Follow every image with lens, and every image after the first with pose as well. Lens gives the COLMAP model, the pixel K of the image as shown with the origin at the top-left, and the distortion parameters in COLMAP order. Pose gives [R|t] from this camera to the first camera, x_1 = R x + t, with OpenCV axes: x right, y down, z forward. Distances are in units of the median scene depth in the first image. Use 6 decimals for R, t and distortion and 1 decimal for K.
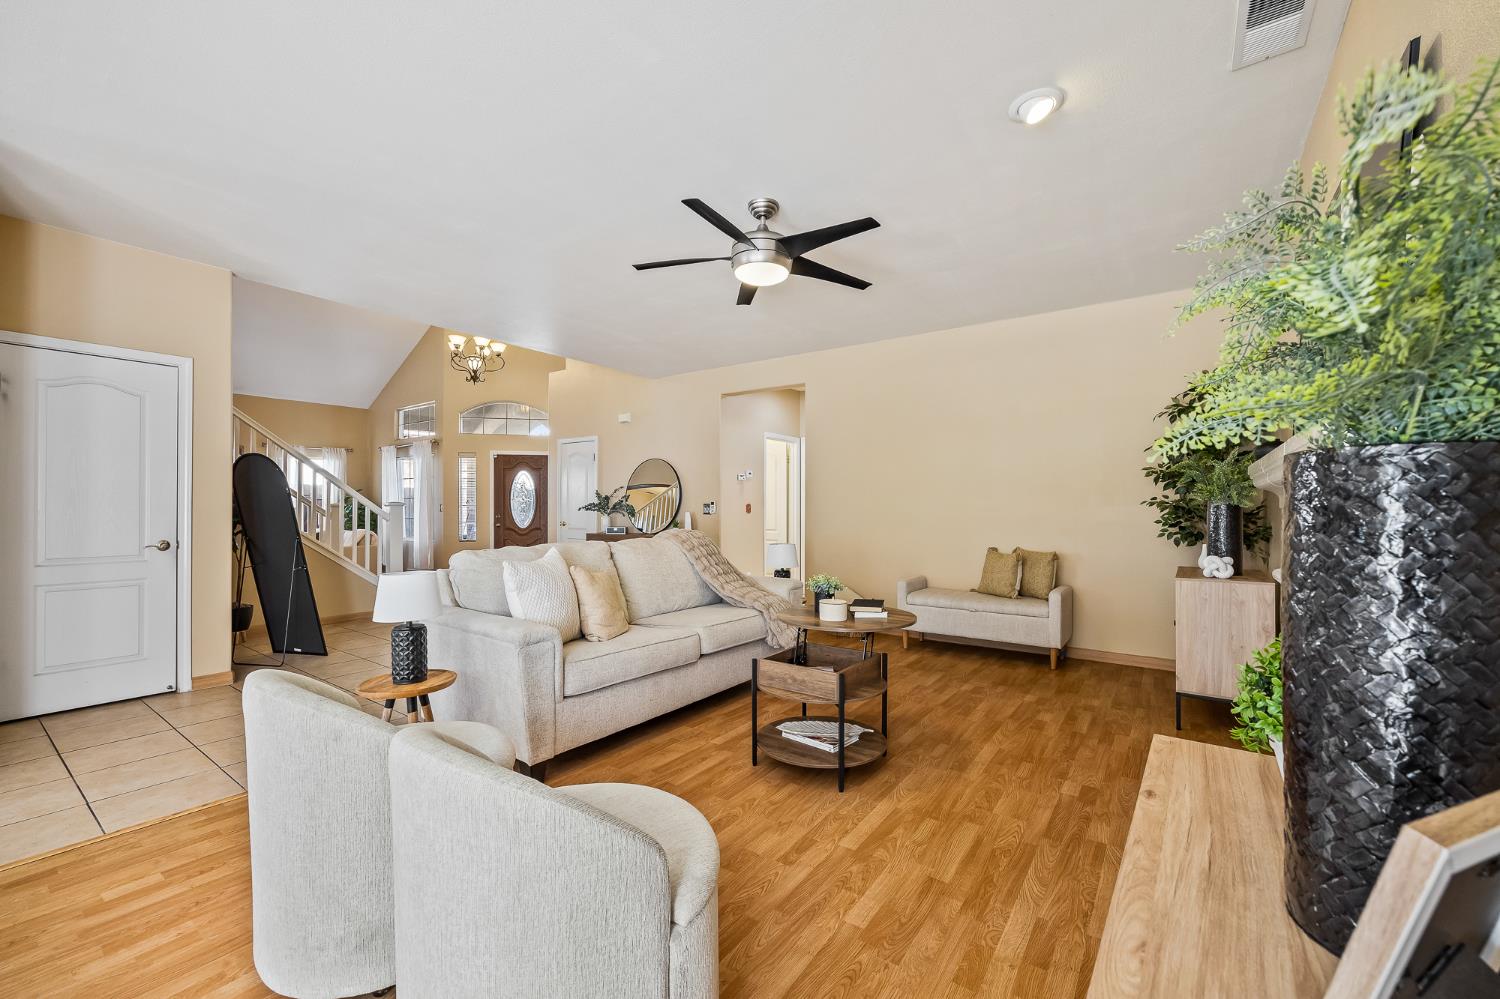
lens RADIAL K [[602.1, 0, 750.6], [0, 602.1, 503.1], [0, 0, 1]] dist [-0.000253, -0.000023]
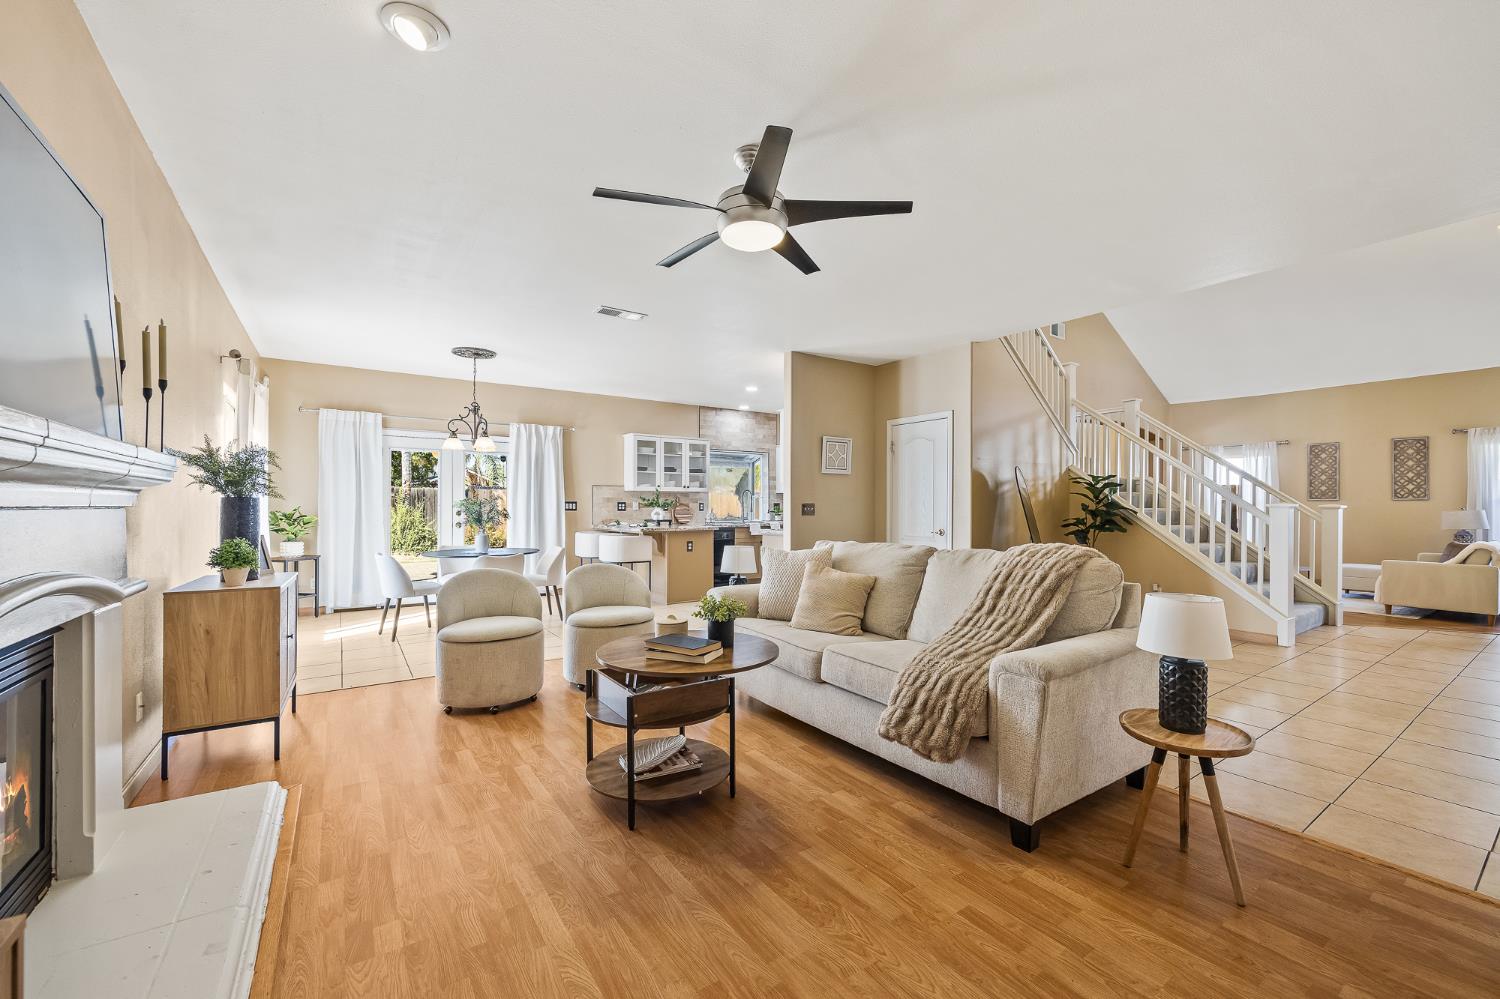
lens RADIAL K [[602.1, 0, 752.5], [0, 602.1, 503.7], [0, 0, 1]] dist [-0.000253, -0.000023]
pose [[-0.340258, -0.008690, -0.940292, 0.860139], [0.002899, 0.999943, -0.010290, 0.012053], [0.940328, -0.006228, -0.340213, 1.352846]]
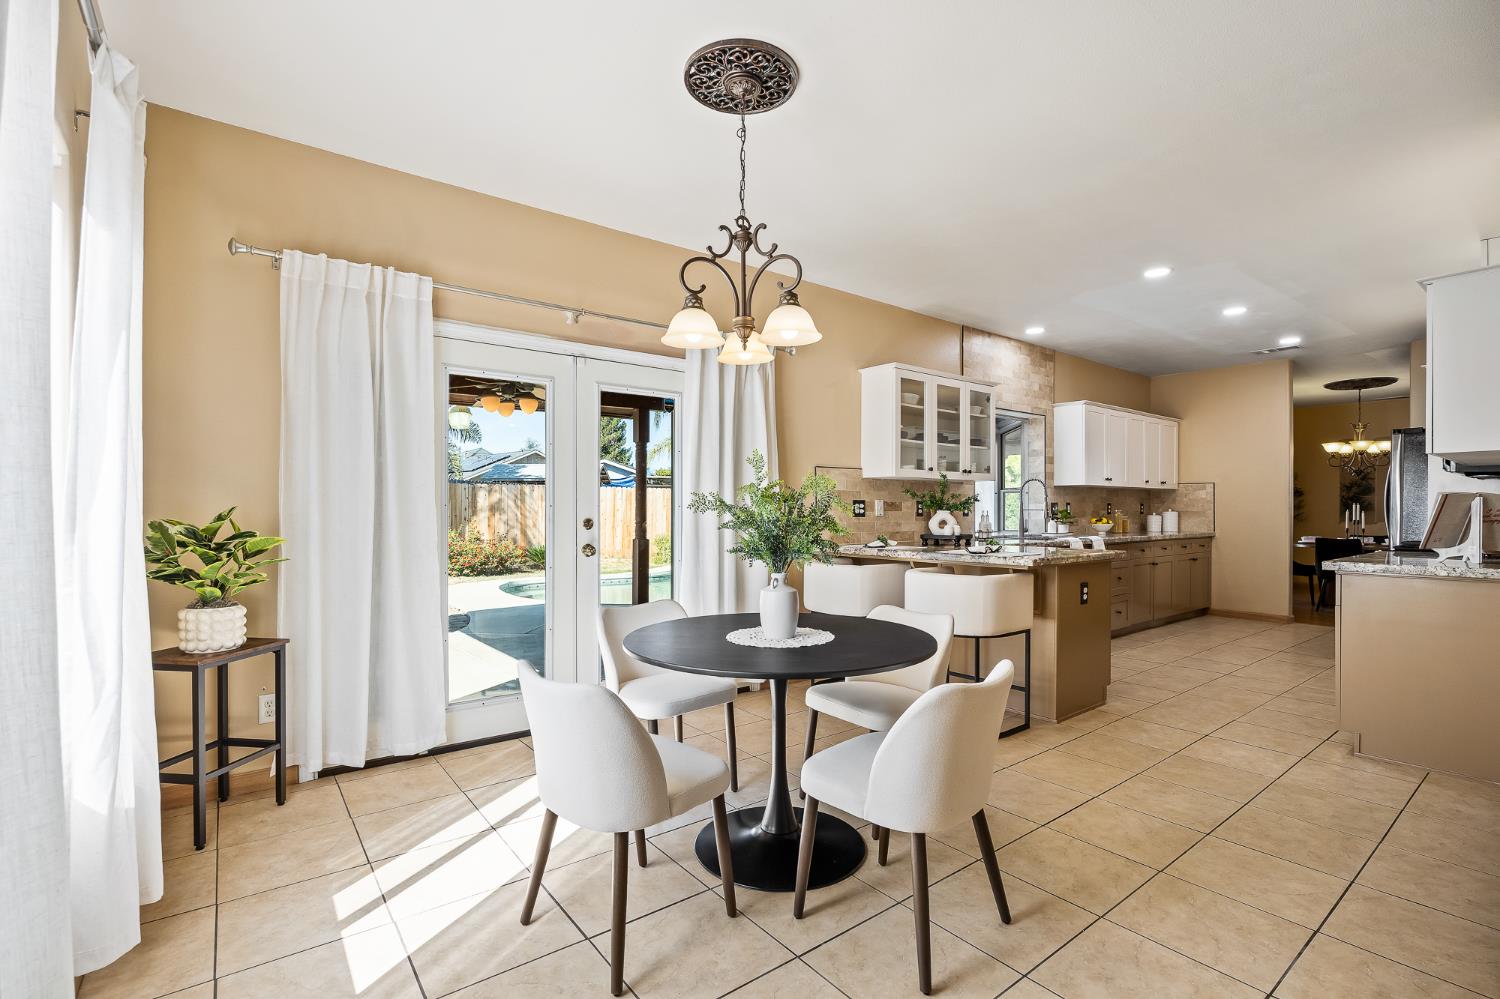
lens RADIAL K [[683.2, 0, 749.0], [0, 683.2, 513.5], [0, 0, 1]] dist [-0.004096, -0.000262]
pose [[-0.297461, 0.001516, -0.954733, 0.573461], [0.004069, 0.999992, 0.000320, 0.009153], [0.954725, -0.003789, -0.297465, 0.883877]]
